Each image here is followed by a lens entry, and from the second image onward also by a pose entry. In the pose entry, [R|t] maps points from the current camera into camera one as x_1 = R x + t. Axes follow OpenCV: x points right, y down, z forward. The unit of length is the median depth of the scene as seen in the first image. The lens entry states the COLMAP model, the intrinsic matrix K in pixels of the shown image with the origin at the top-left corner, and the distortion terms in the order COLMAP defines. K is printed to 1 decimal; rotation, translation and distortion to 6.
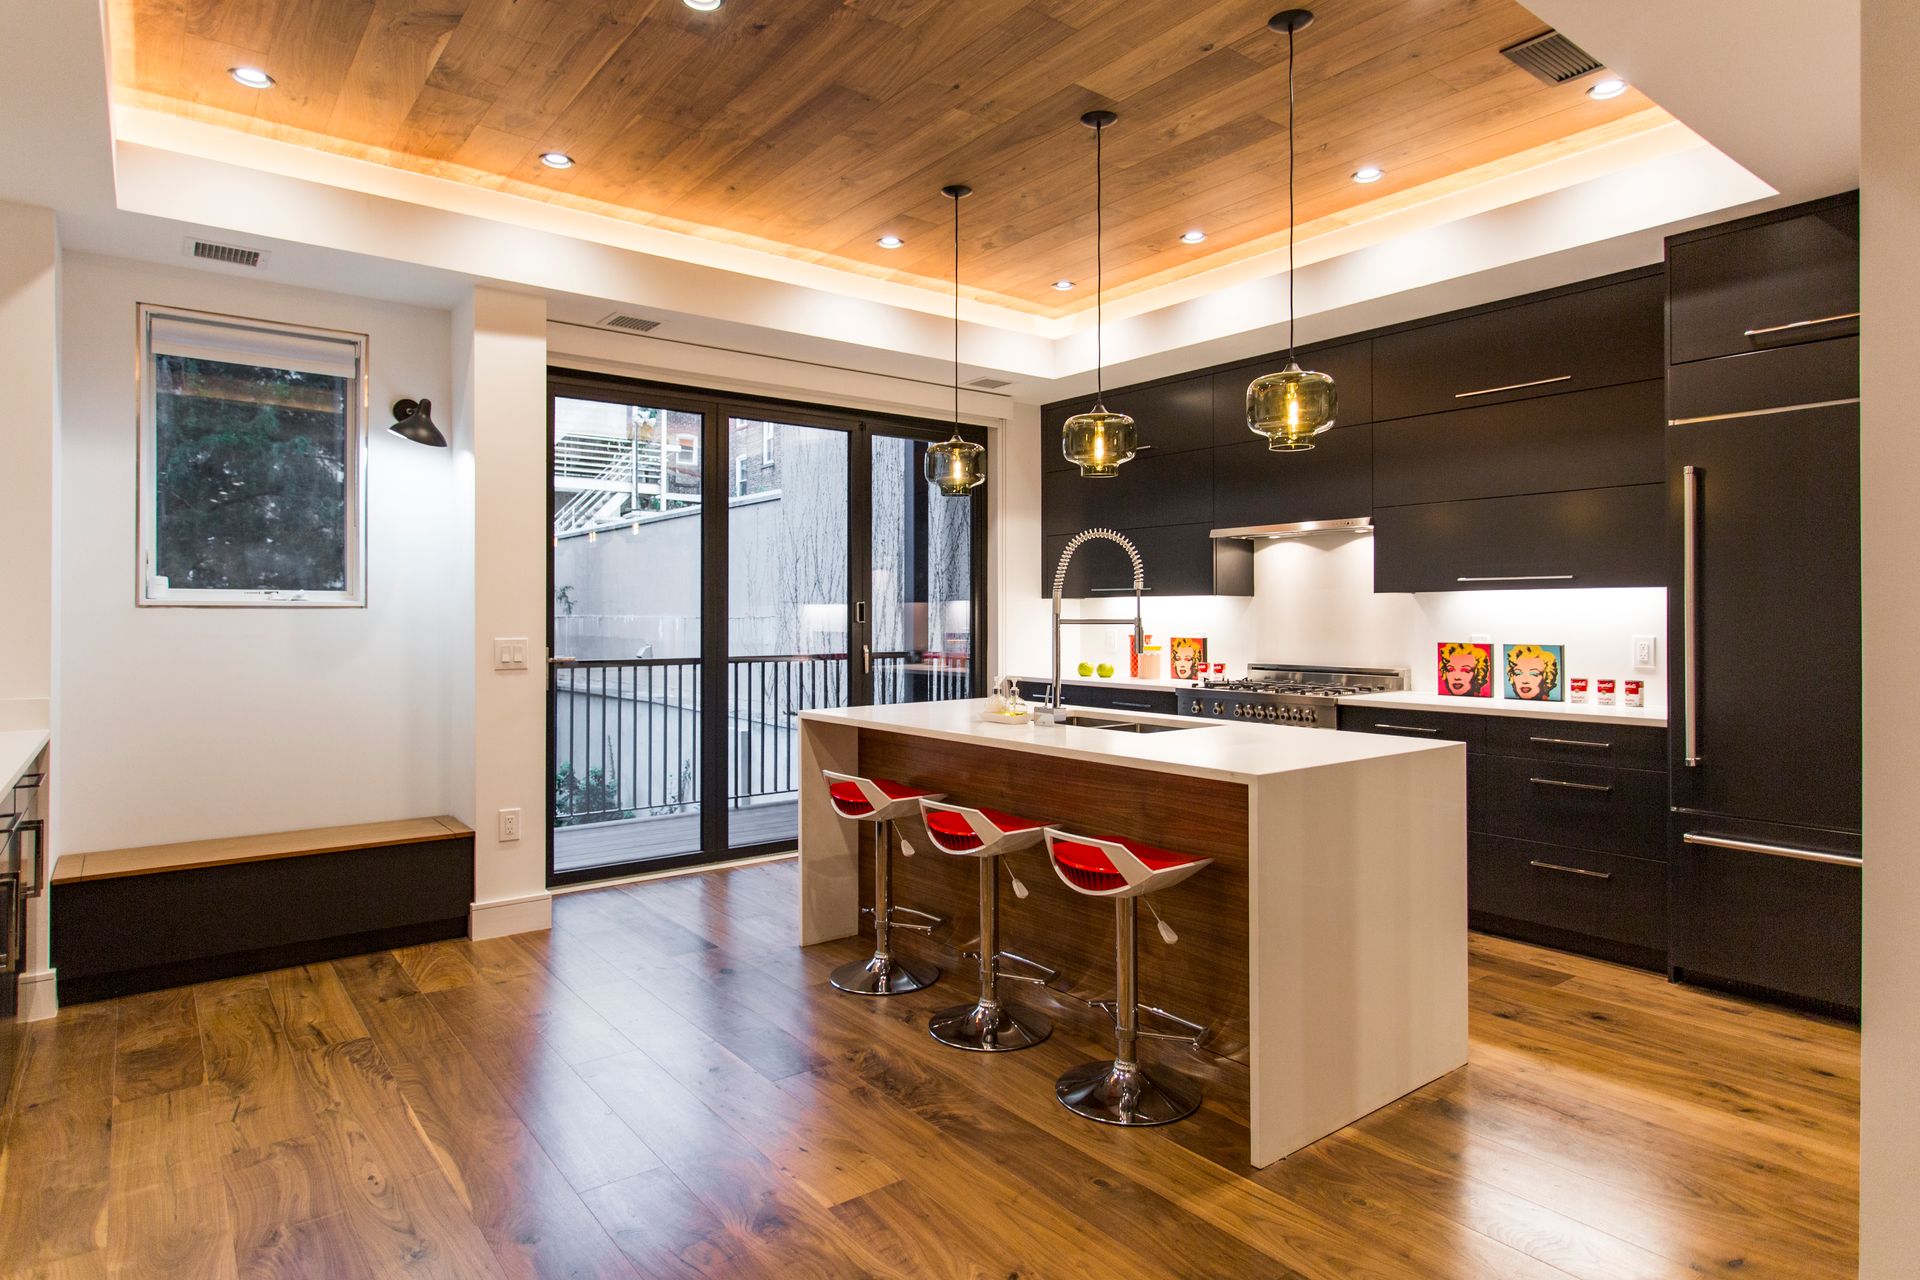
lens RADIAL K [[1044.4, 0, 944.4], [0, 1044.4, 603.5], [0, 0, 1]] dist [-0.003464, 0.003016]
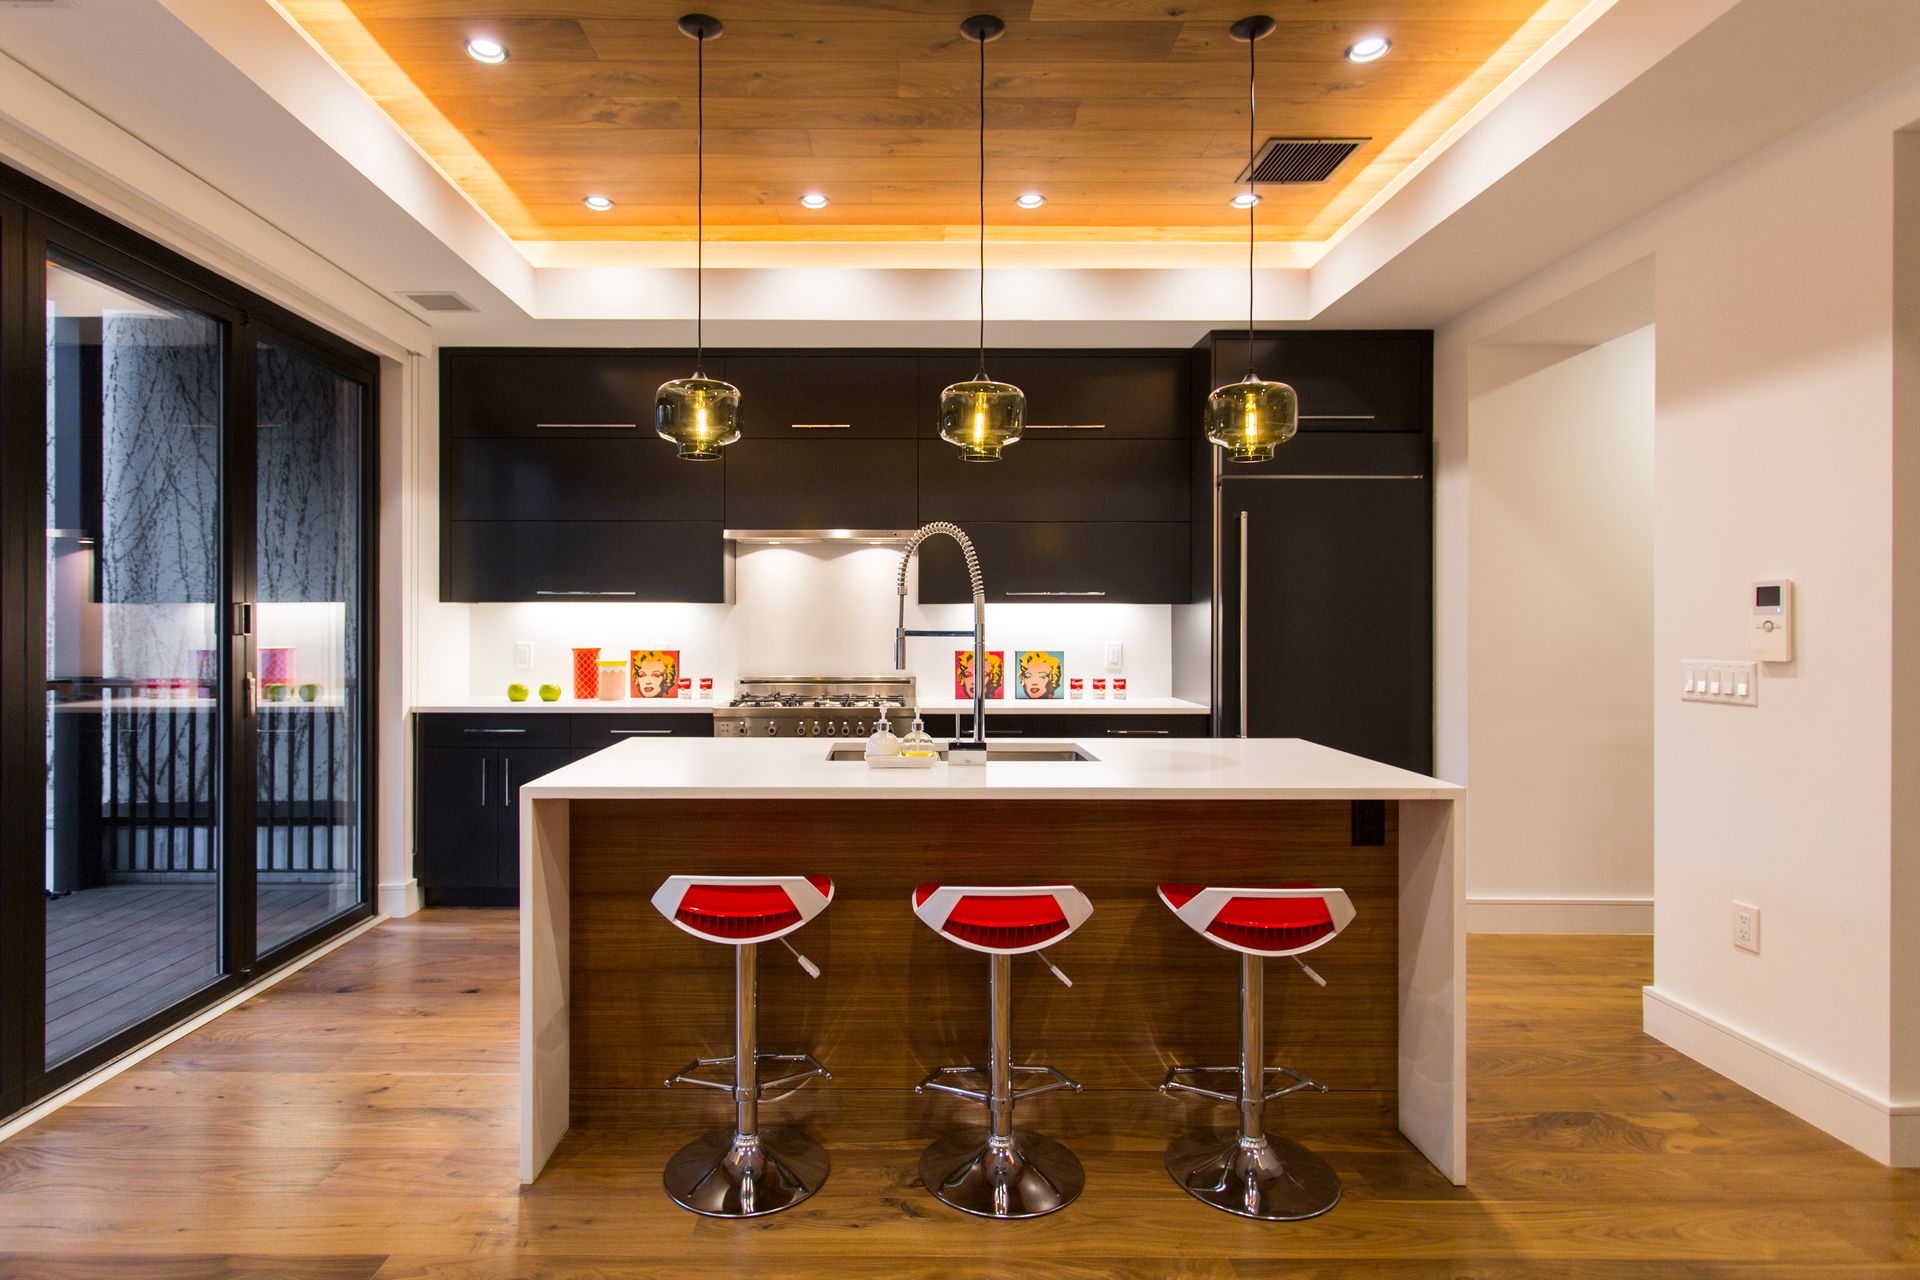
lens RADIAL K [[976.0, 0, 921.1], [0, 976.0, 629.7], [0, 0, 1]] dist [0.005048, 0.000033]
pose [[0.621469, -0.001234, 0.783438, -0.372709], [-0.011747, 0.999872, 0.010893, 0.004667], [-0.783351, -0.015973, 0.621375, 0.418294]]
